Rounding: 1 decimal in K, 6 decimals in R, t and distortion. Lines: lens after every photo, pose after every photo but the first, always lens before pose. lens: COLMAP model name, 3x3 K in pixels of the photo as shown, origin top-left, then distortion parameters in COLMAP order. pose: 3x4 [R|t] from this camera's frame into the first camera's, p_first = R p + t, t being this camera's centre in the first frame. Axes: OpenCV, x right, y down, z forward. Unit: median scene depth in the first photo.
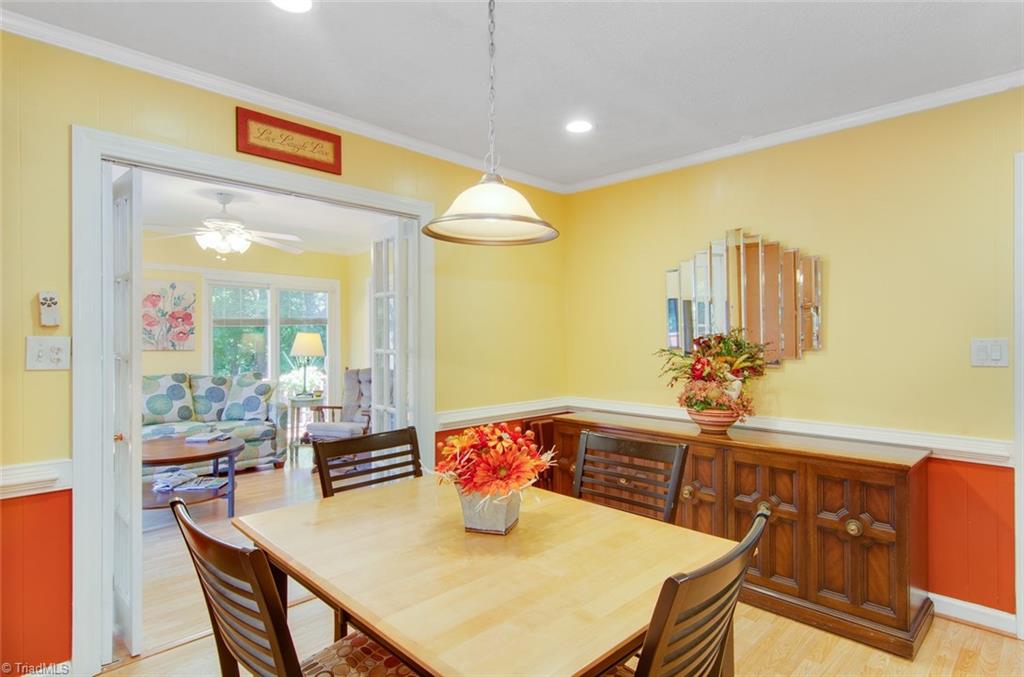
lens RADIAL K [[549.4, 0, 510.5], [0, 549.4, 335.9], [0, 0, 1]] dist [-0.000435, -0.000397]
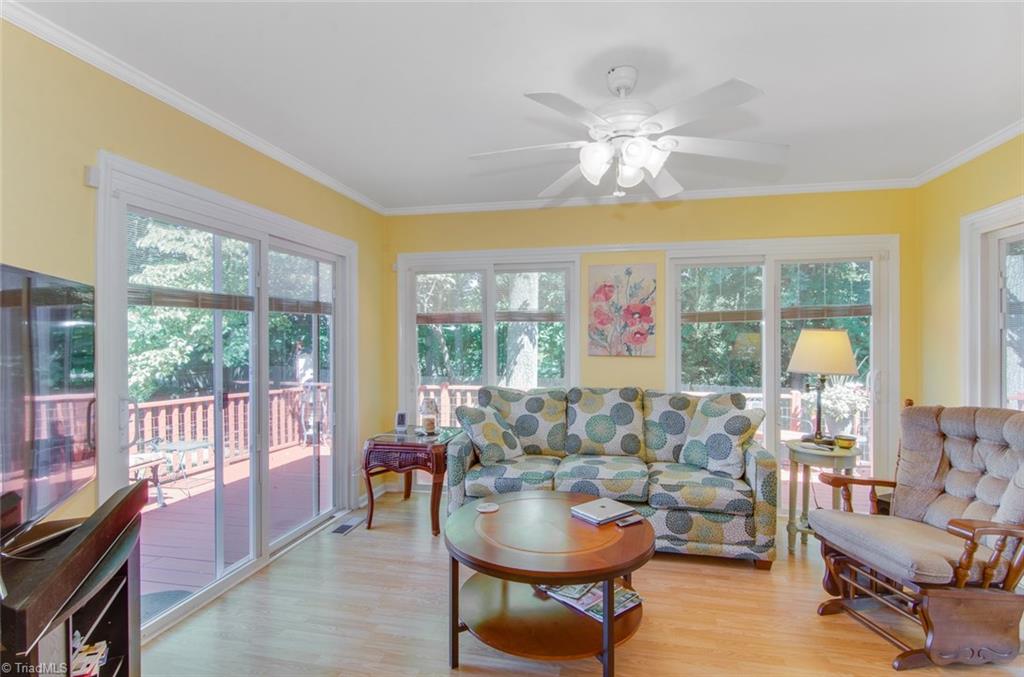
lens RADIAL K [[487.3, 0, 511.5], [0, 487.3, 339.9], [0, 0, 1]] dist [-0.003374, -0.002624]
pose [[0.541335, -0.000699, -0.840807, -0.137441], [0.007016, 0.999969, 0.003686, 0.000223], [0.840778, -0.007895, 0.541323, 0.508083]]
